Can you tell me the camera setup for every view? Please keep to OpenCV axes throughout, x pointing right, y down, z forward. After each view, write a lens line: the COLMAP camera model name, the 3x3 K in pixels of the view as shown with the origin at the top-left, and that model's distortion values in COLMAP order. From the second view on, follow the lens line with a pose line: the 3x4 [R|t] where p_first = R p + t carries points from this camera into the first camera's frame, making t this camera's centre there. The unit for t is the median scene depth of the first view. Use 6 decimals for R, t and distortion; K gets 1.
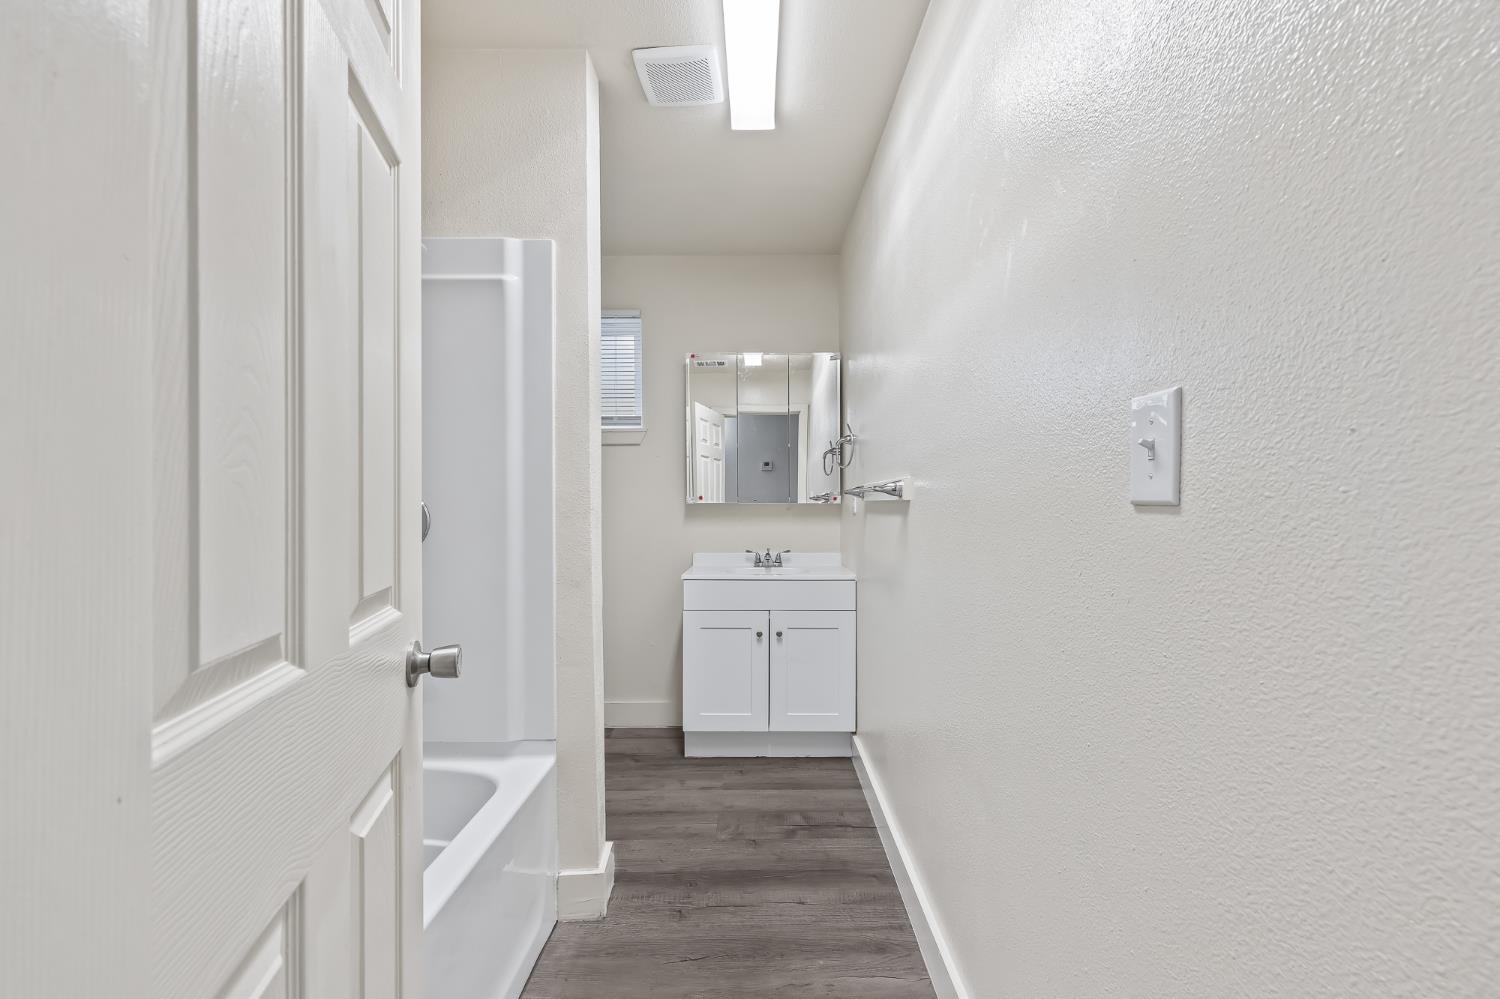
lens RADIAL K [[605.0, 0, 751.6], [0, 605.0, 502.9], [0, 0, 1]] dist [0.004515, -0.001163]
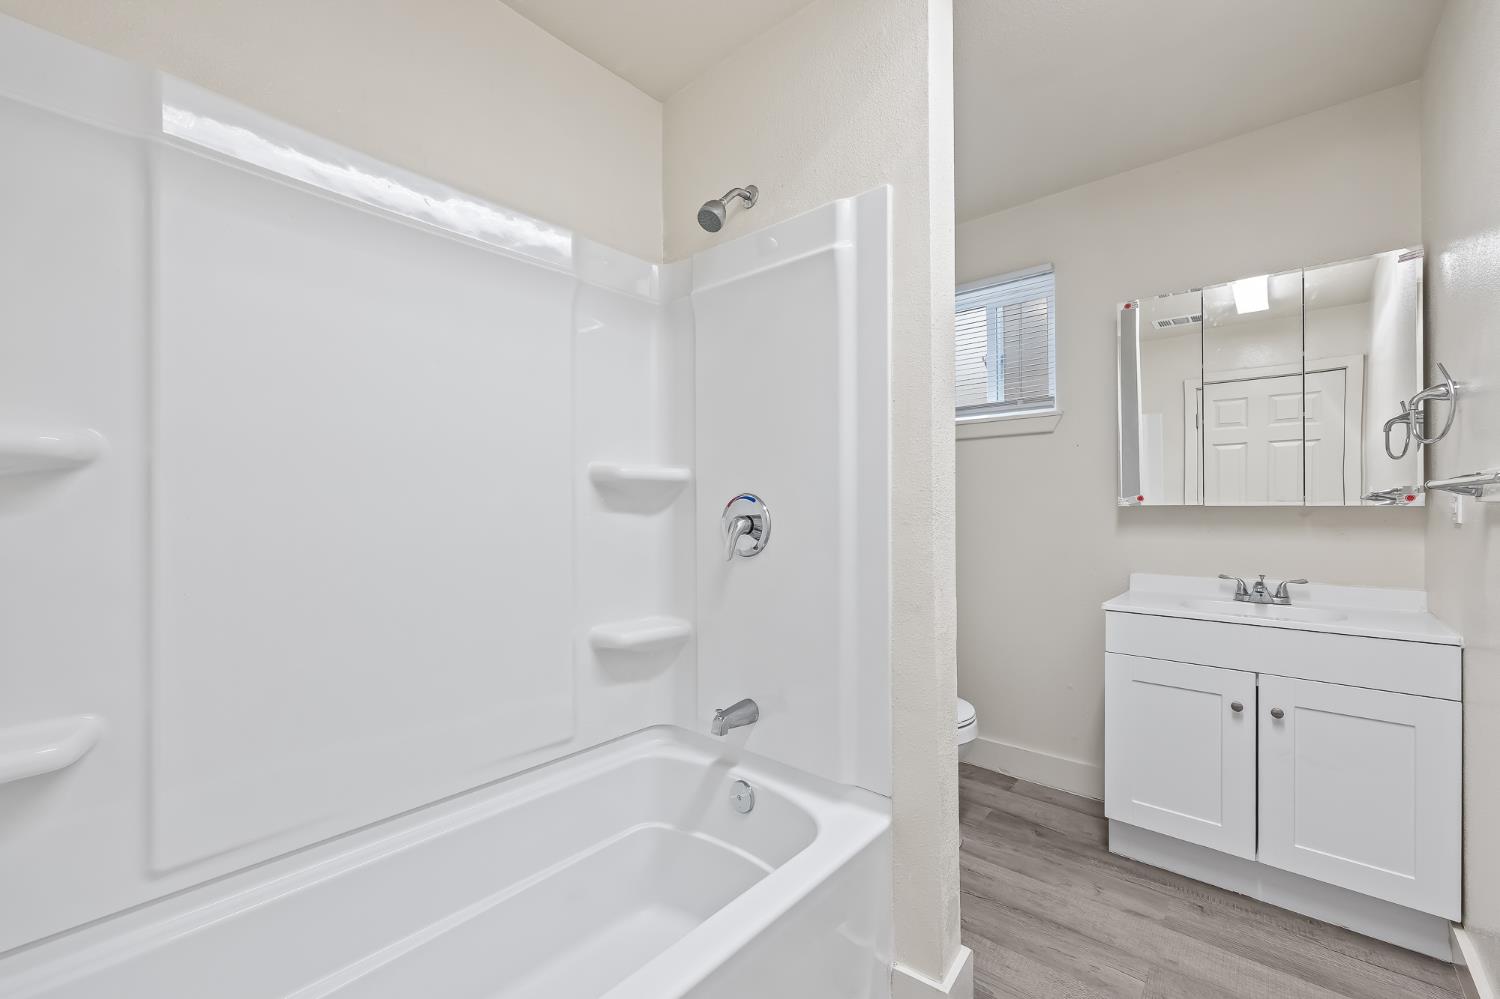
lens RADIAL K [[605.0, 0, 758.5], [0, 605.0, 504.5], [0, 0, 1]] dist [0.004515, -0.001163]
pose [[0.762143, -0.001047, -0.647408, 0.042925], [0.001134, 0.999999, -0.000282, -0.001357], [0.647407, -0.000519, 0.762144, 0.167998]]
